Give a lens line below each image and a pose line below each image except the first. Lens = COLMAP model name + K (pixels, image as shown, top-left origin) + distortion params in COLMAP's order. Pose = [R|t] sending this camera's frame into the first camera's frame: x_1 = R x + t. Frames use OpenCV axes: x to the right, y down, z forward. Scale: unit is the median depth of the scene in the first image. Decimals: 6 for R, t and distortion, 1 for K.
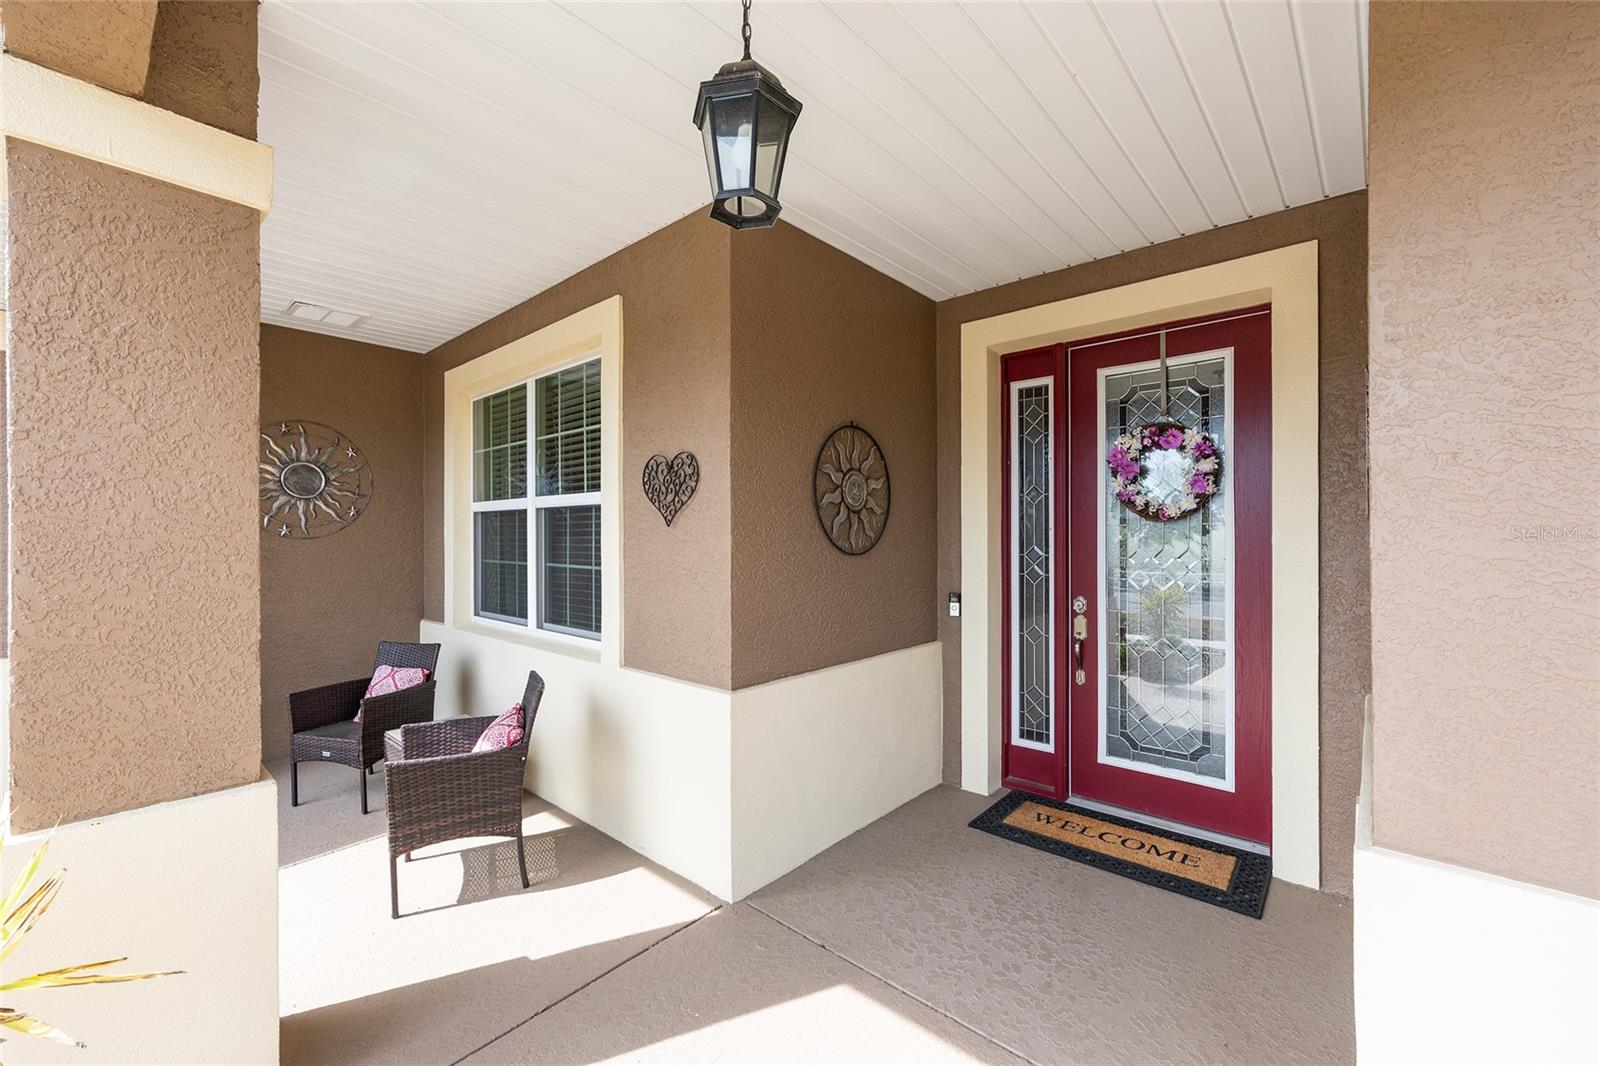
lens RADIAL K [[641.5, 0, 800.0], [0, 641.5, 533.0], [0, 0, 1]] dist [-0.003649, 0.002542]
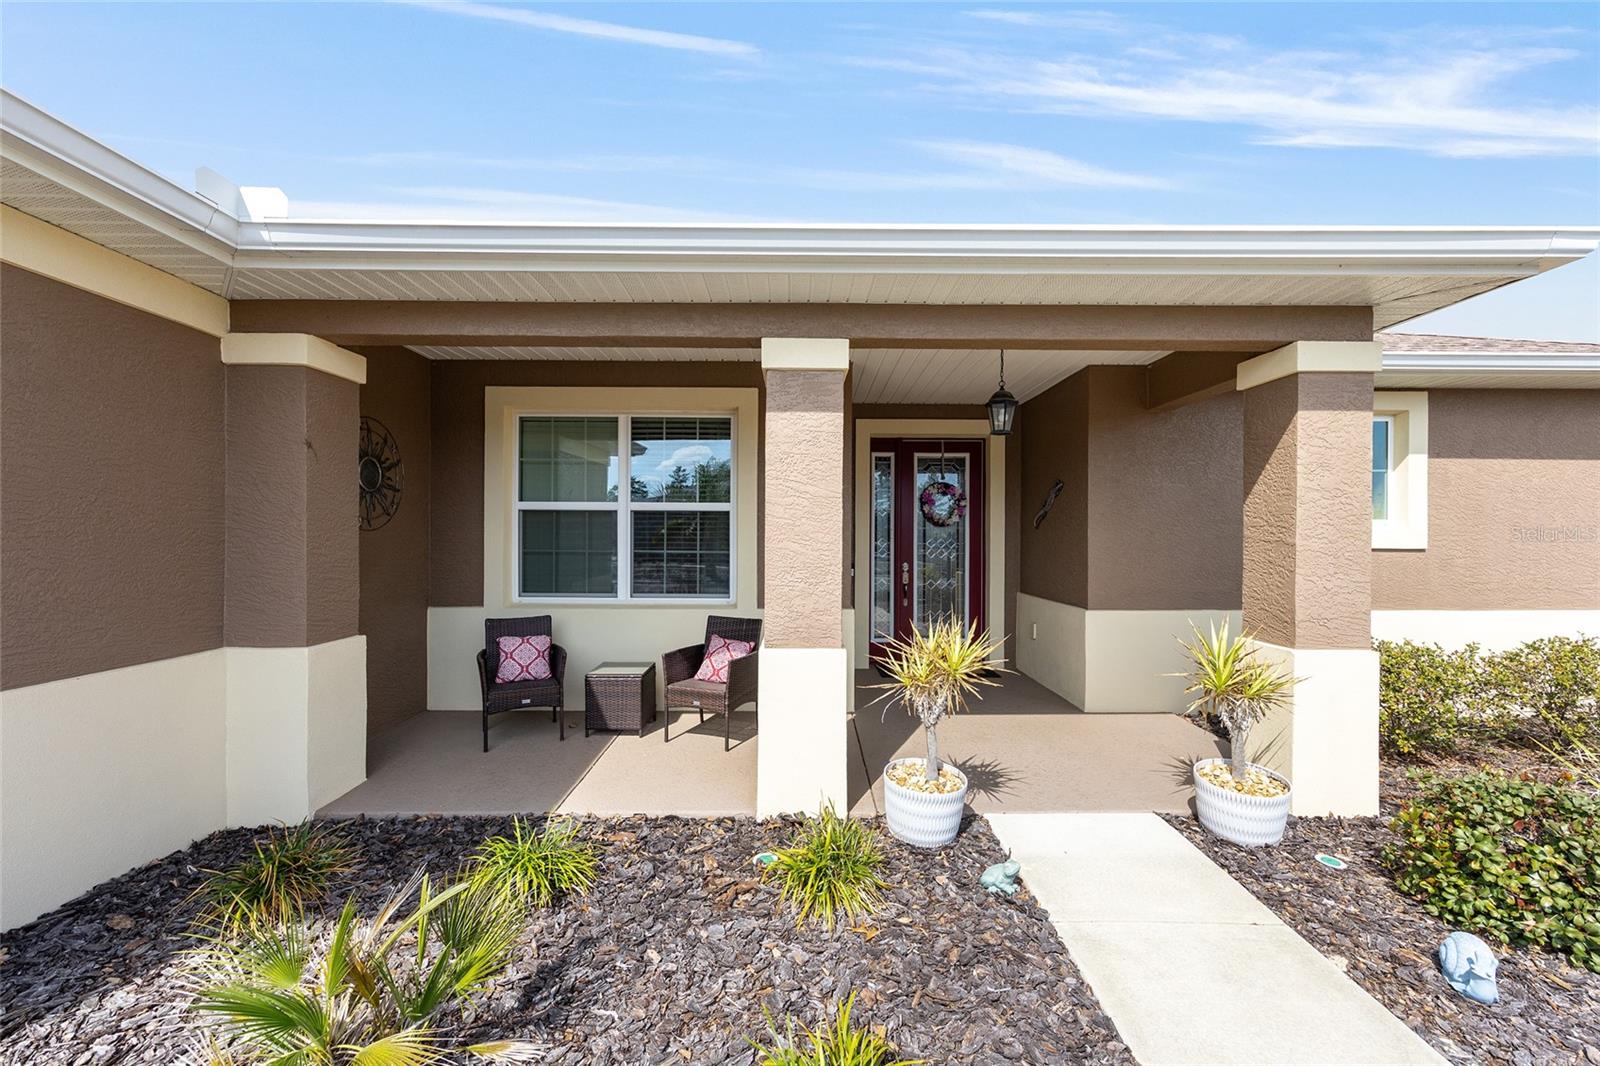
lens RADIAL K [[641.5, 0, 800.0], [0, 641.5, 533.0], [0, 0, 1]] dist [-0.003649, 0.002542]
pose [[0.743689, 0.006397, 0.668495, -1.201567], [-0.005421, 0.999979, -0.003539, 0.013959], [-0.668503, -0.000992, 0.743709, -0.298425]]
